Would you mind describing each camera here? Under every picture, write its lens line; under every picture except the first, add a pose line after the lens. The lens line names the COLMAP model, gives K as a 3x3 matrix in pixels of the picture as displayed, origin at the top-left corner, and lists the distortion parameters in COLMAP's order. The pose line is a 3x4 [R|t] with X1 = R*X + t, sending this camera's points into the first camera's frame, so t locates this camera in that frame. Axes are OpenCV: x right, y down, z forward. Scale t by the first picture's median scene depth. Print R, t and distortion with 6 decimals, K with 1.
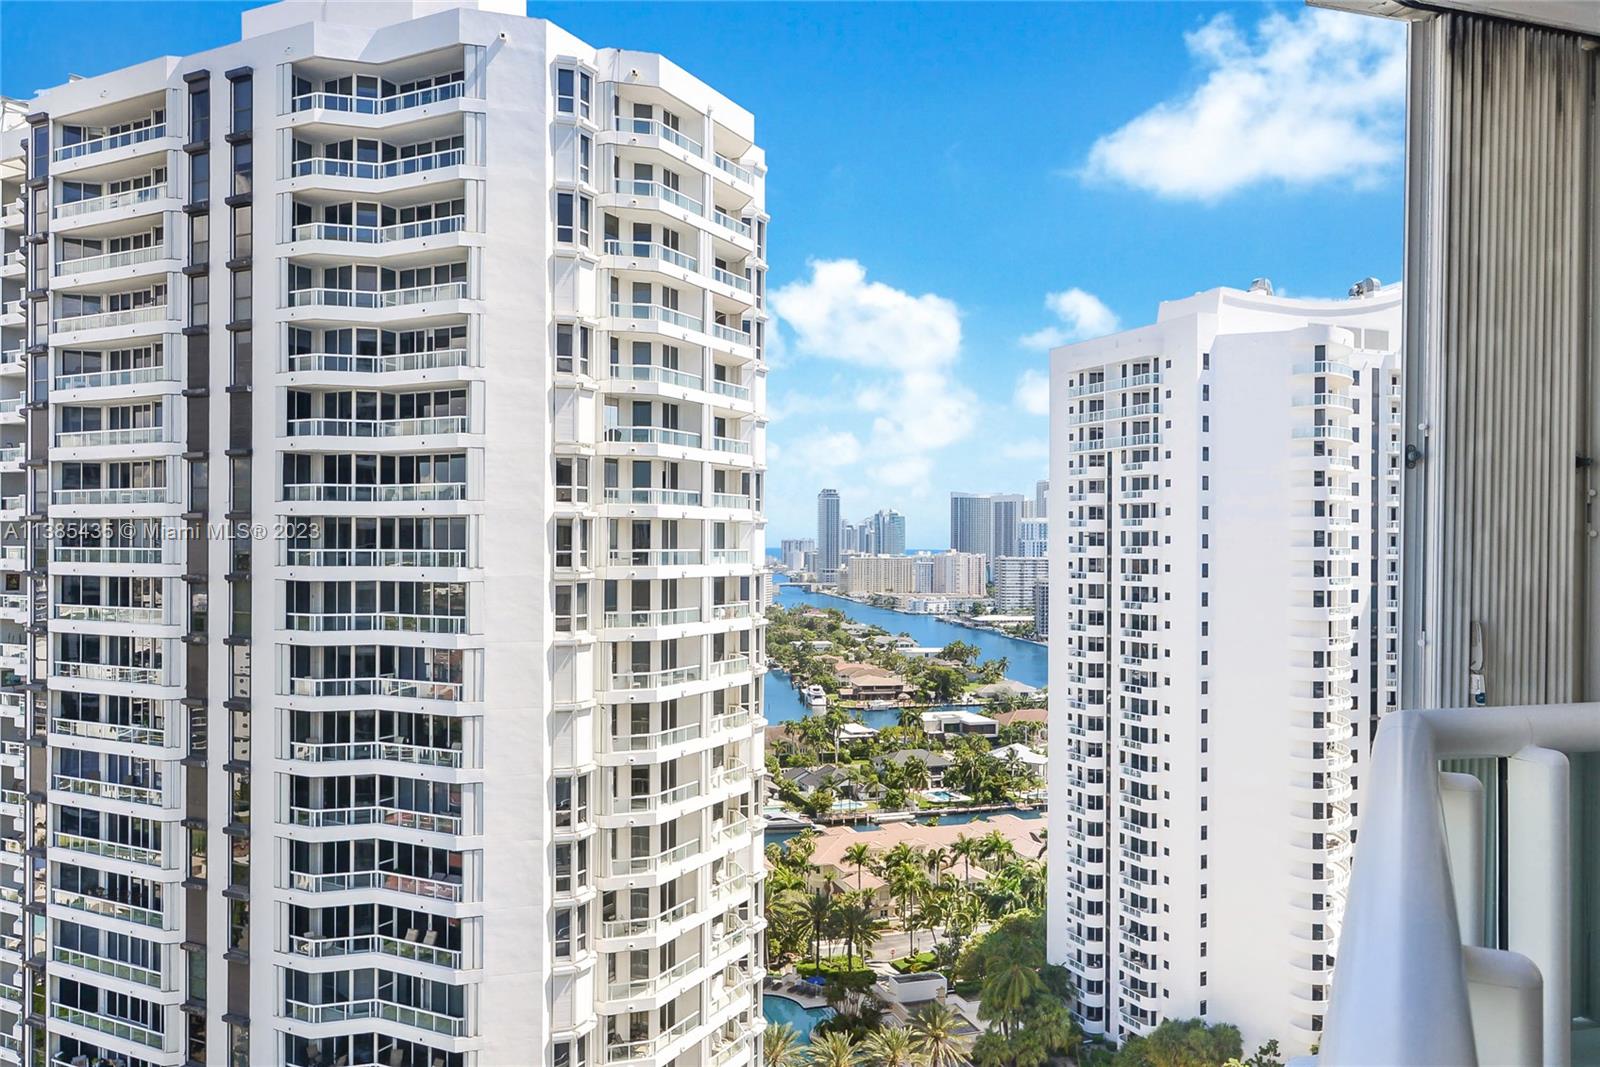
lens RADIAL K [[1195.1, 0, 800.0], [0, 1195.1, 533.5], [0, 0, 1]] dist [0.010129, 0.004531]
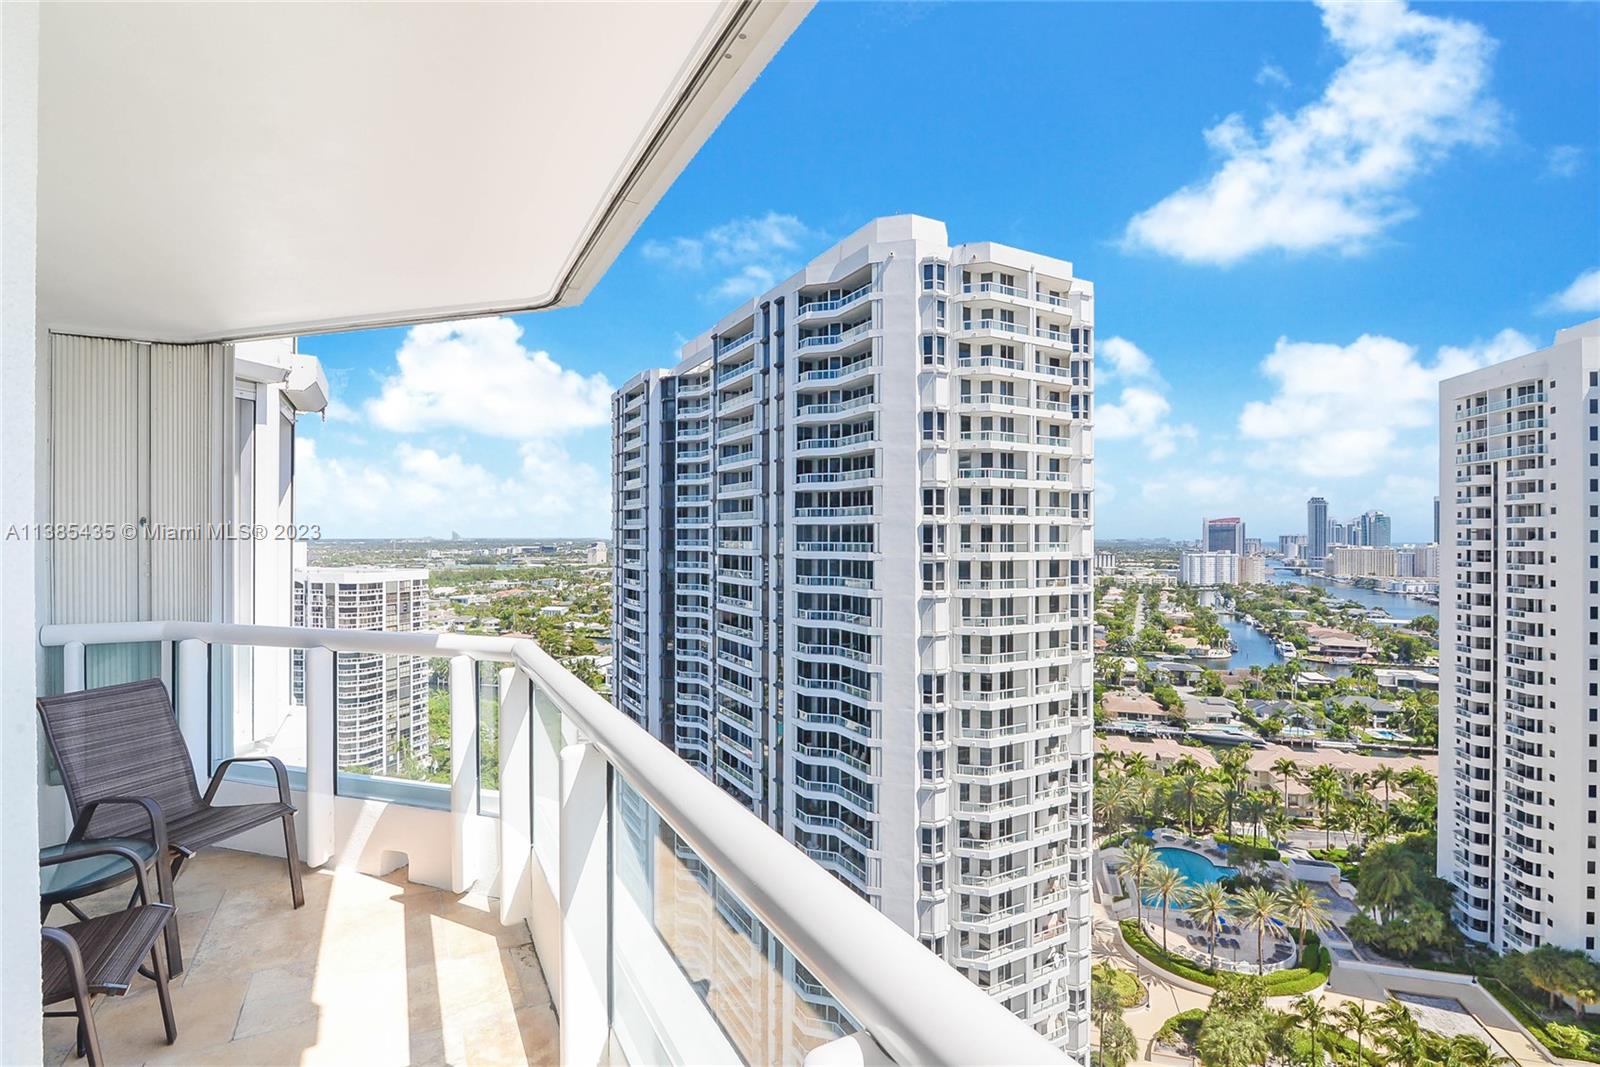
lens RADIAL K [[745.1, 0, 825.5], [0, 745.1, 528.5], [0, 0, 1]] dist [-0.002906, -0.000356]
pose [[0.840249, -0.008300, -0.542137, 0.103332], [0.005710, 0.999963, -0.006459, -0.000461], [0.542171, 0.002332, 0.840265, 0.007136]]
